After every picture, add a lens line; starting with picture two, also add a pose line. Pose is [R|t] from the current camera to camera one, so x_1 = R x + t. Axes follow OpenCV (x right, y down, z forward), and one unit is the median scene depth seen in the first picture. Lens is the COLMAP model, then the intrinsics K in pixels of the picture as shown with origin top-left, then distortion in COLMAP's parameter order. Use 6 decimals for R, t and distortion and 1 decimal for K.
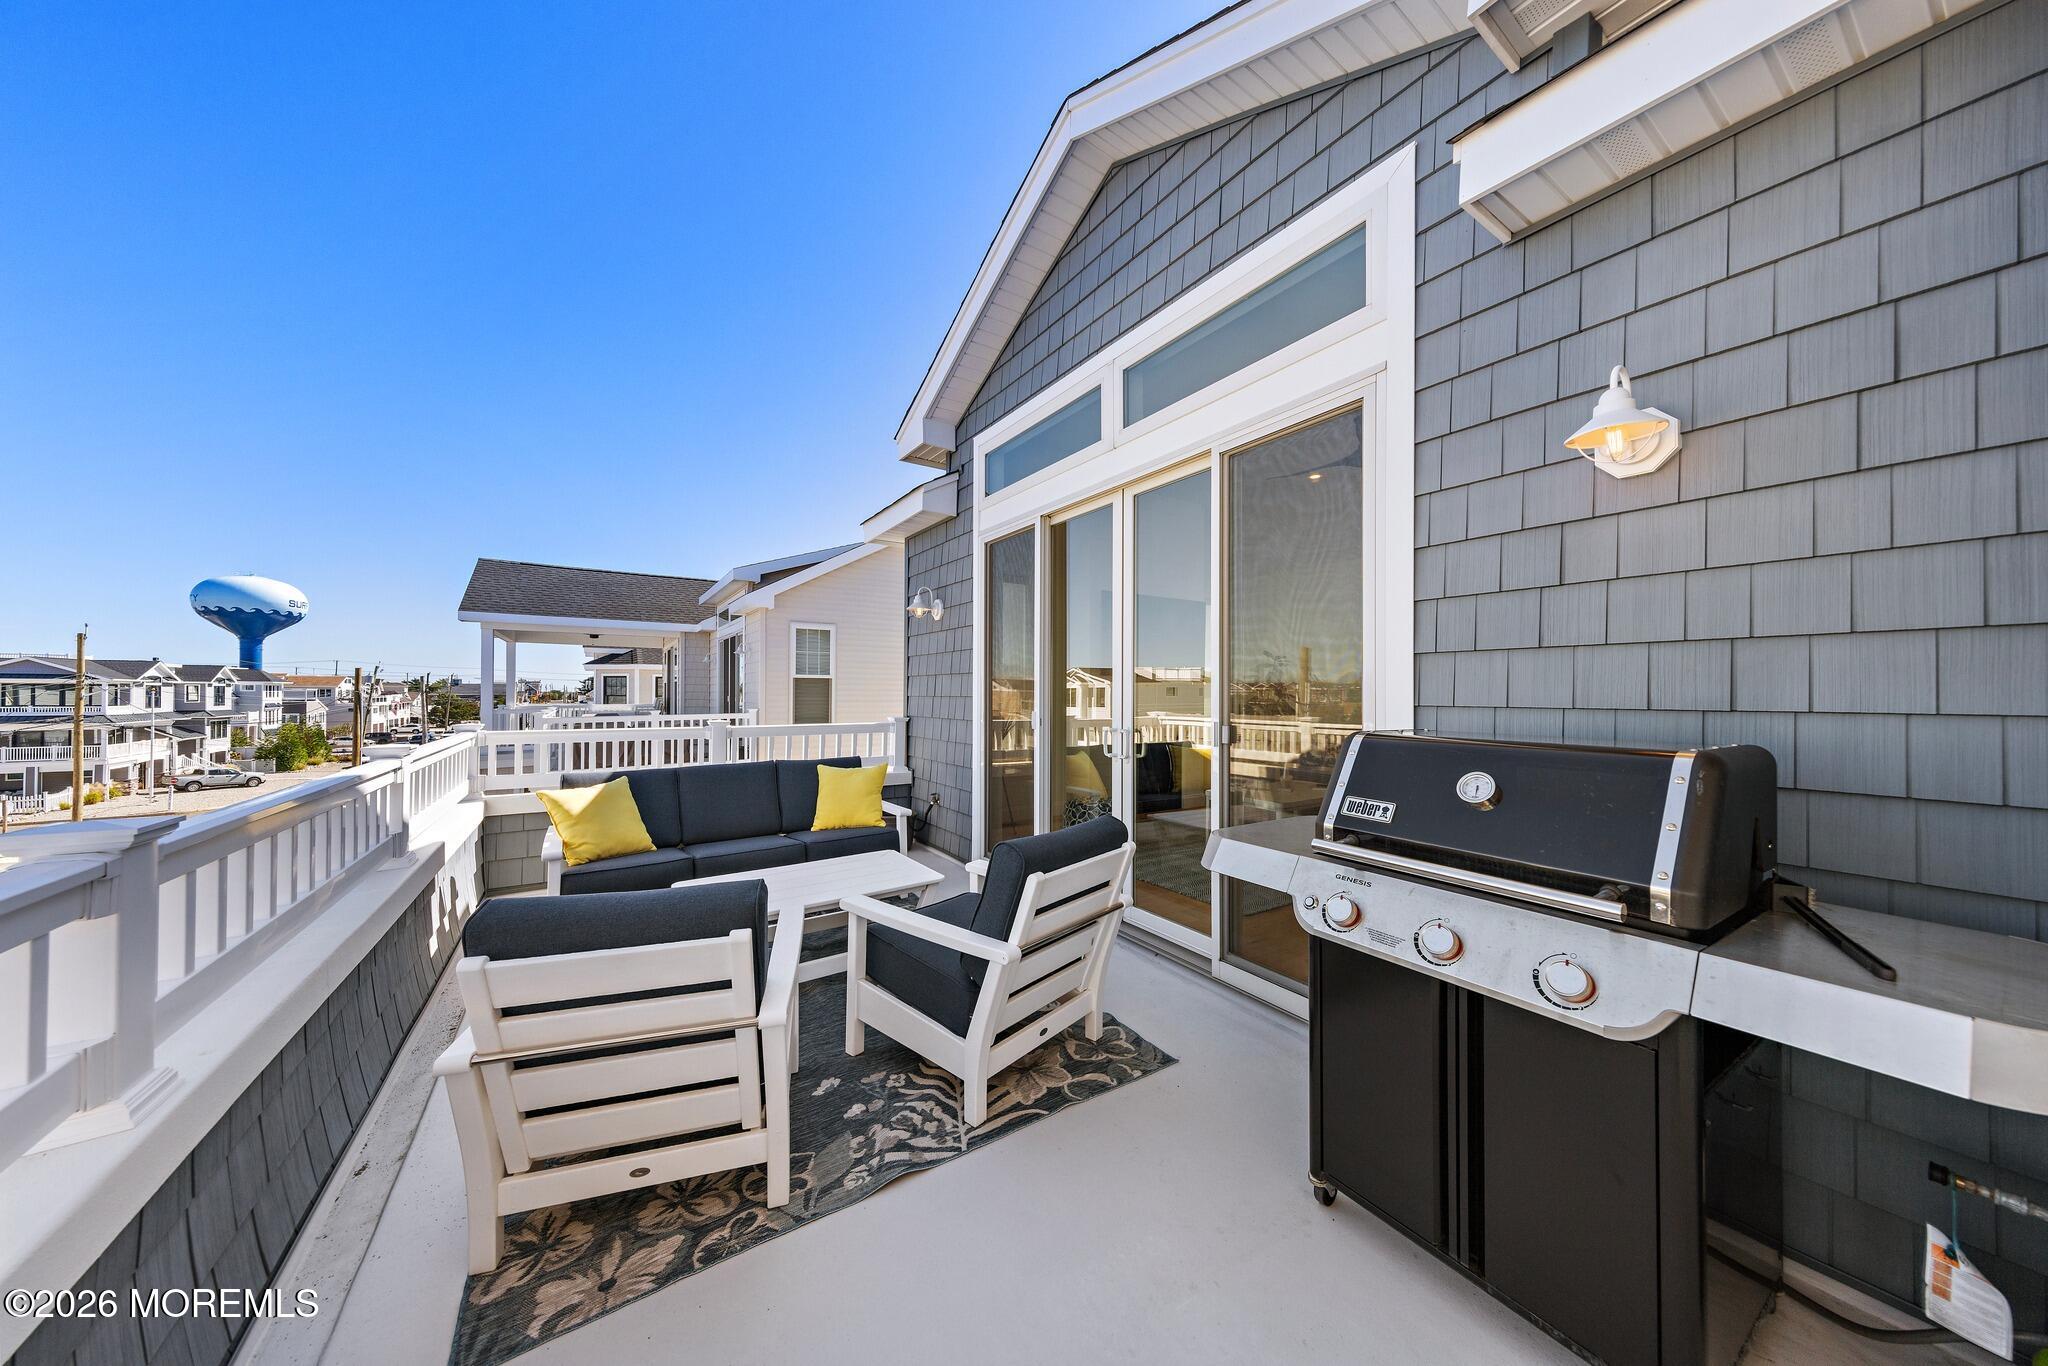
lens RADIAL K [[664.8, 0, 1038.5], [0, 664.8, 686.8], [0, 0, 1]] dist [0.006336, -0.000087]
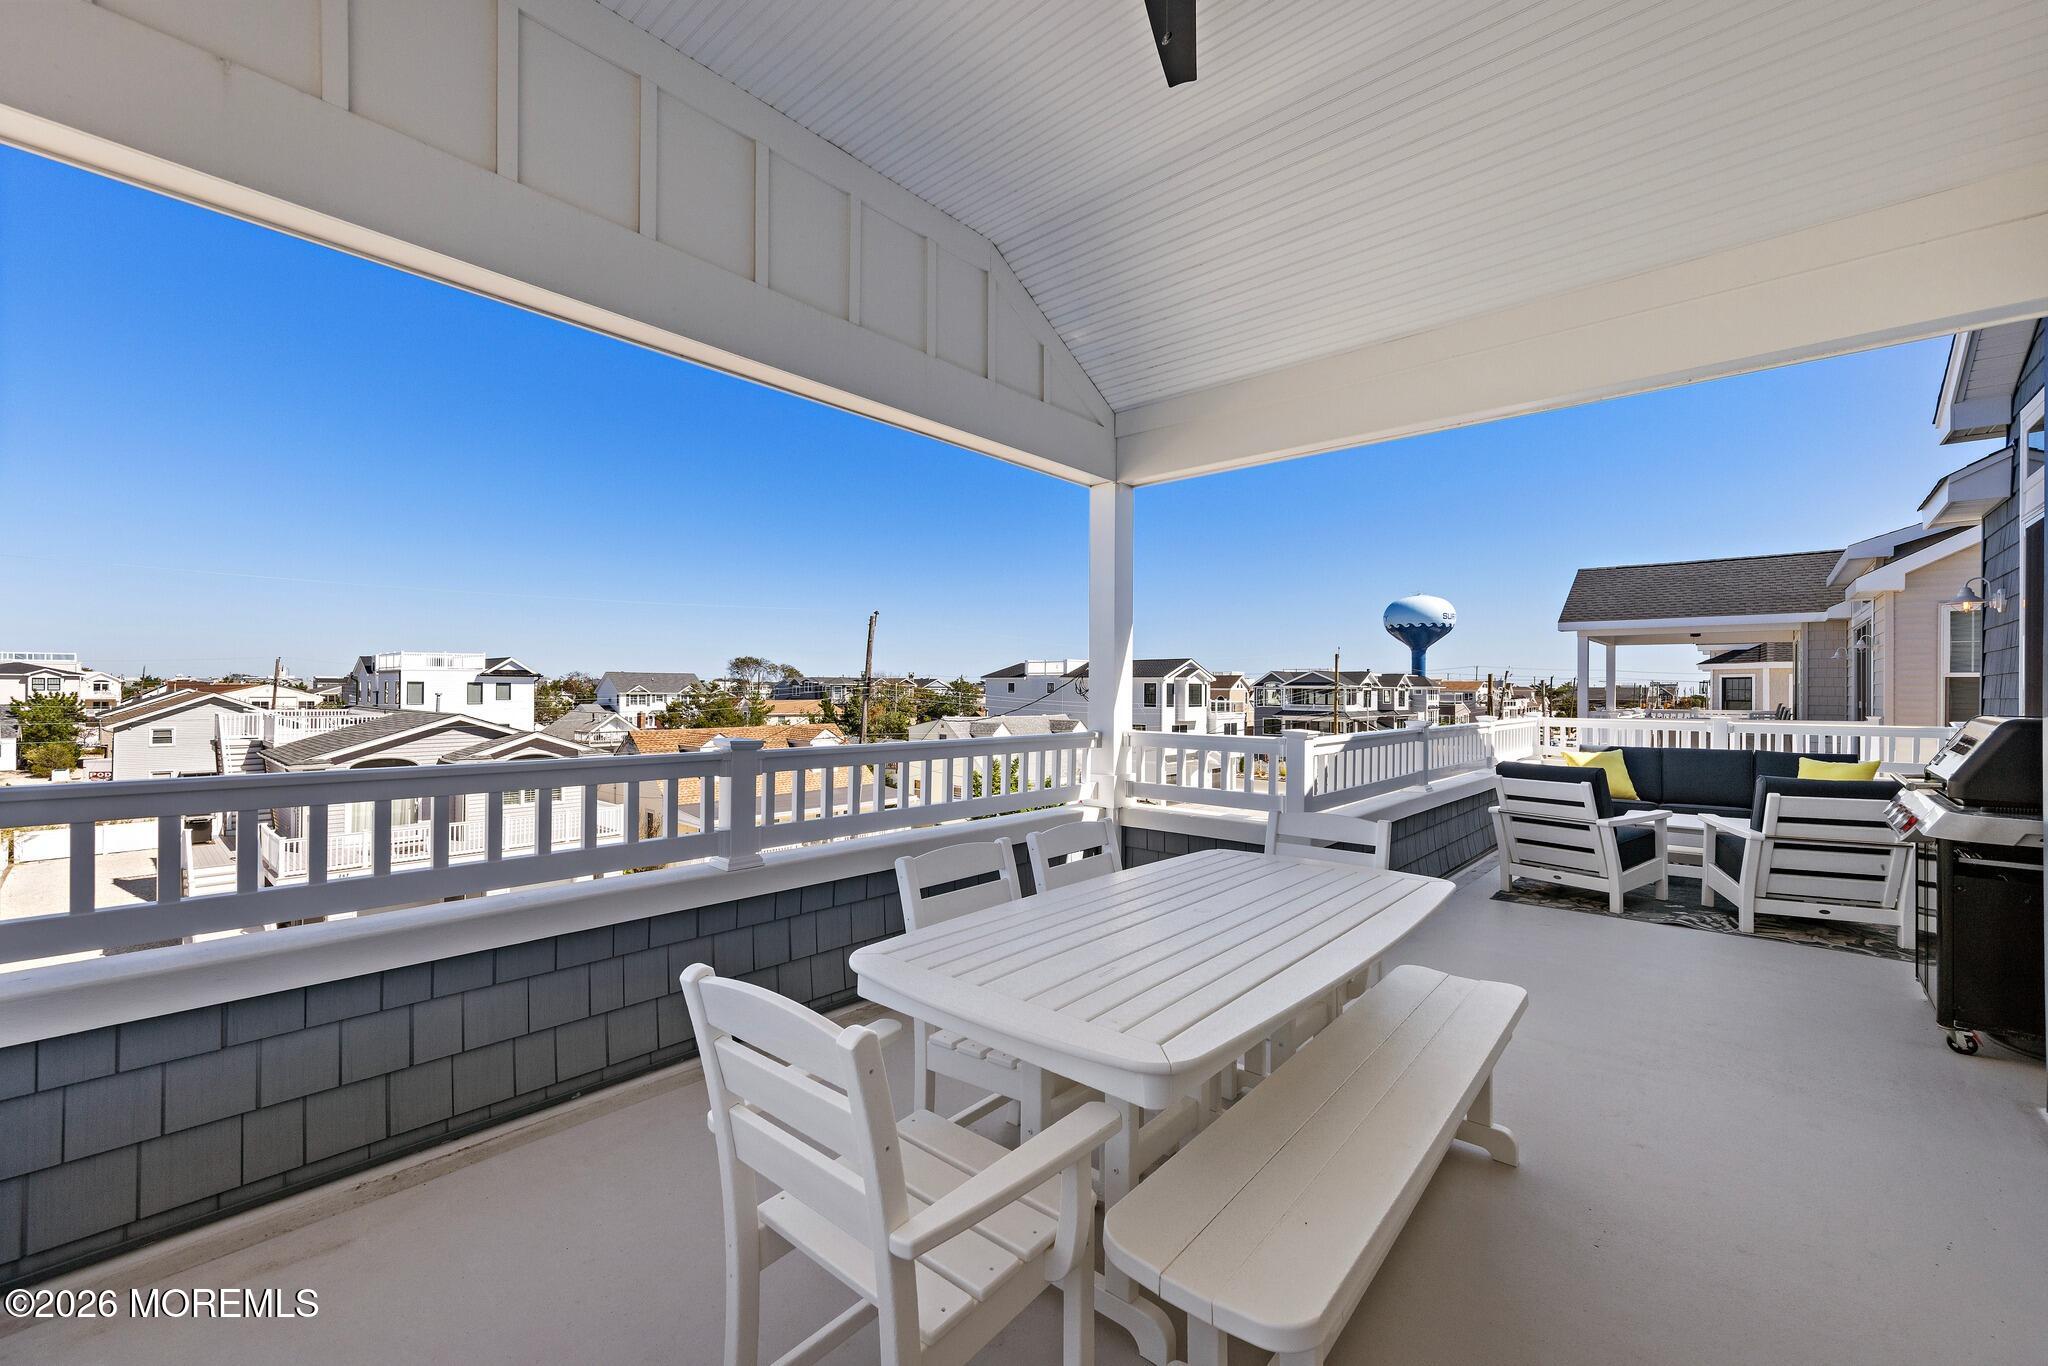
lens RADIAL K [[807.8, 0, 1028.9], [0, 807.8, 691.5], [0, 0, 1]] dist [0.010315, -0.000013]
pose [[0.253988, -0.000625, -0.967207, 0.519274], [0.001330, 0.999999, -0.000297, 0.003478], [0.967206, -0.001211, 0.253988, -0.478751]]
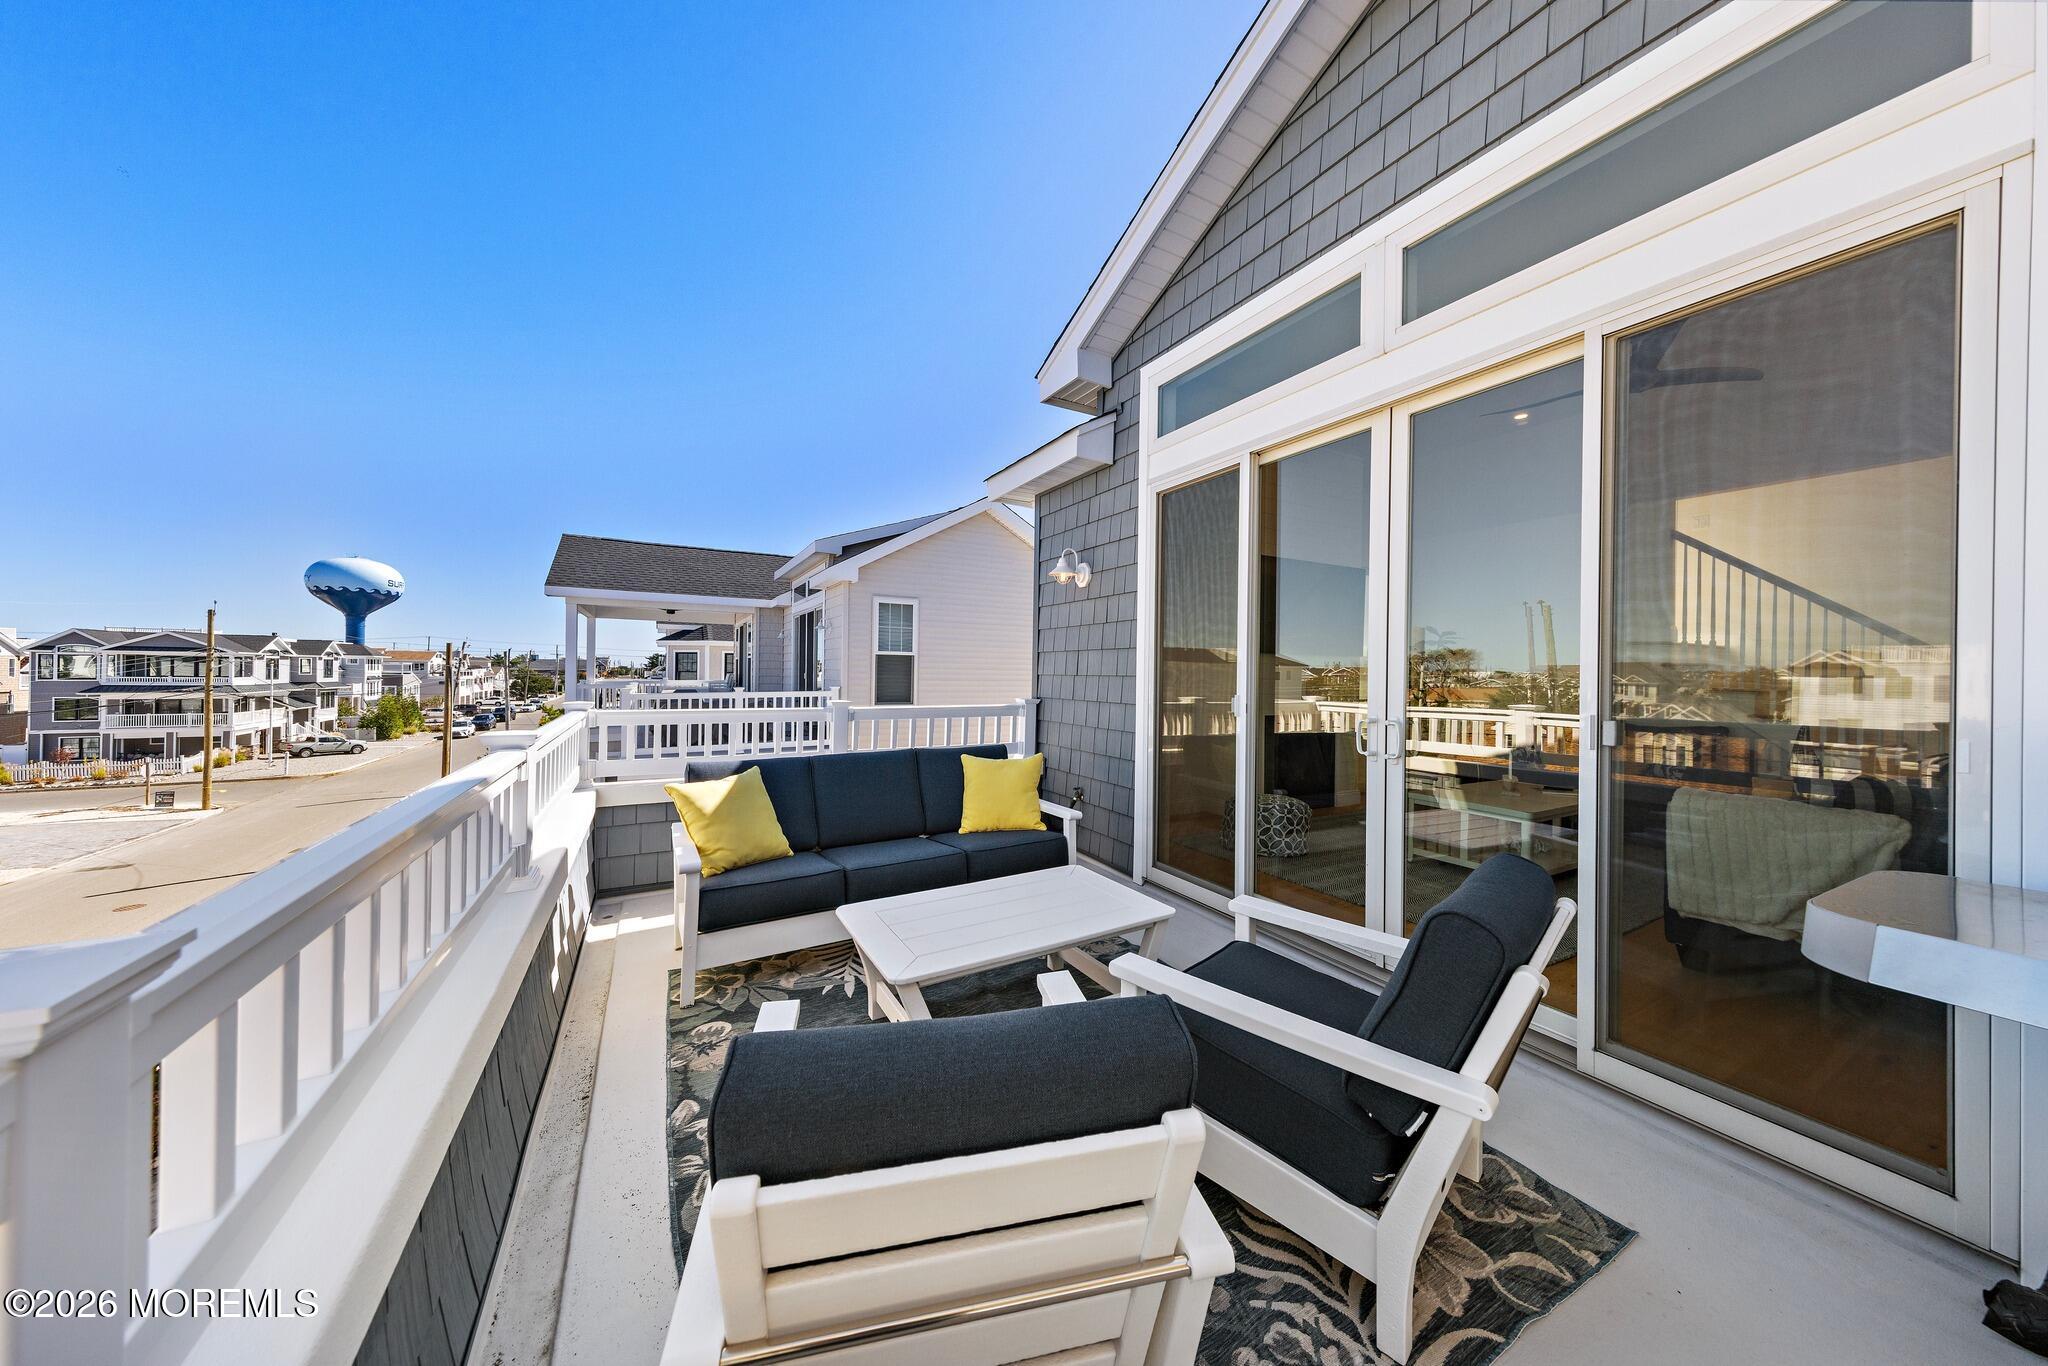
lens RADIAL K [[670.1, 0, 1035.8], [0, 670.1, 669.7], [0, 0, 1]] dist [0.006149, 0.000000]
pose [[0.997117, 0.008607, -0.075393, -0.131130], [-0.008230, 0.999952, 0.005308, 0.002565], [0.075435, -0.004673, 0.997140, 0.114487]]
